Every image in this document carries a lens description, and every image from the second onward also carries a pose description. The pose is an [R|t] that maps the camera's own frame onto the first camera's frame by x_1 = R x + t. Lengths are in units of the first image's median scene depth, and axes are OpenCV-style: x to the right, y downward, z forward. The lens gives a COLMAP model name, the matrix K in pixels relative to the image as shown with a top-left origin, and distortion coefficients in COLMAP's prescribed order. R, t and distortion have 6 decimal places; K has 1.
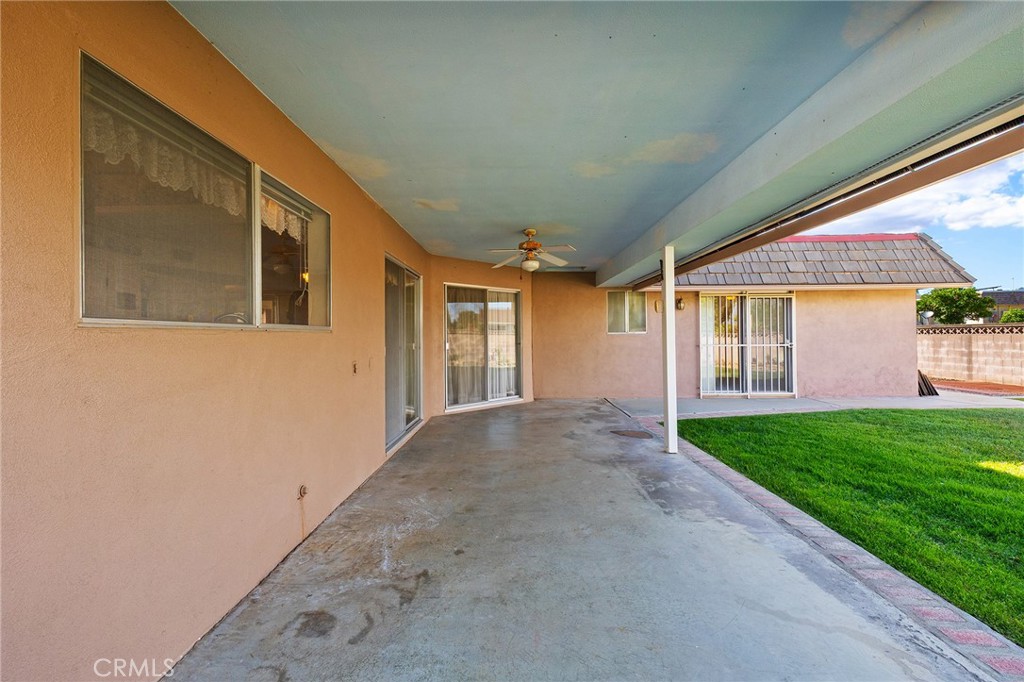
lens RADIAL K [[433.6, 0, 513.4], [0, 433.6, 346.0], [0, 0, 1]] dist [0.001417, 0.000073]
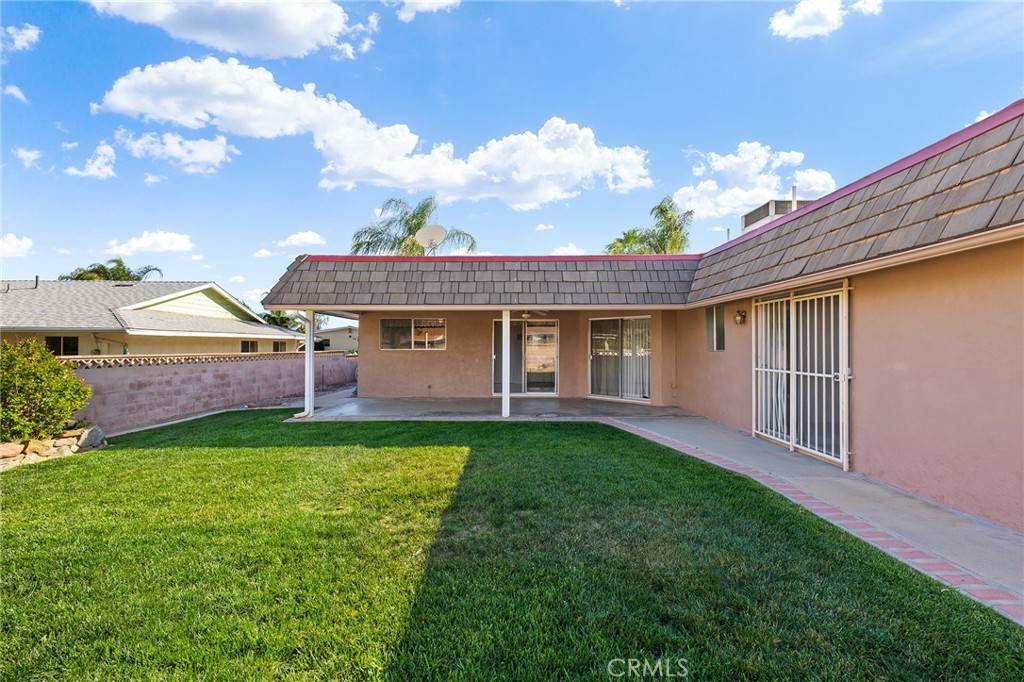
lens RADIAL K [[433.6, 0, 513.4], [0, 433.6, 346.0], [0, 0, 1]] dist [0.001417, 0.000073]
pose [[0.026352, 0.006127, -0.999634, 1.207054], [-0.029984, 0.999536, 0.005336, -0.031978], [0.999203, 0.029833, 0.026524, 0.553177]]
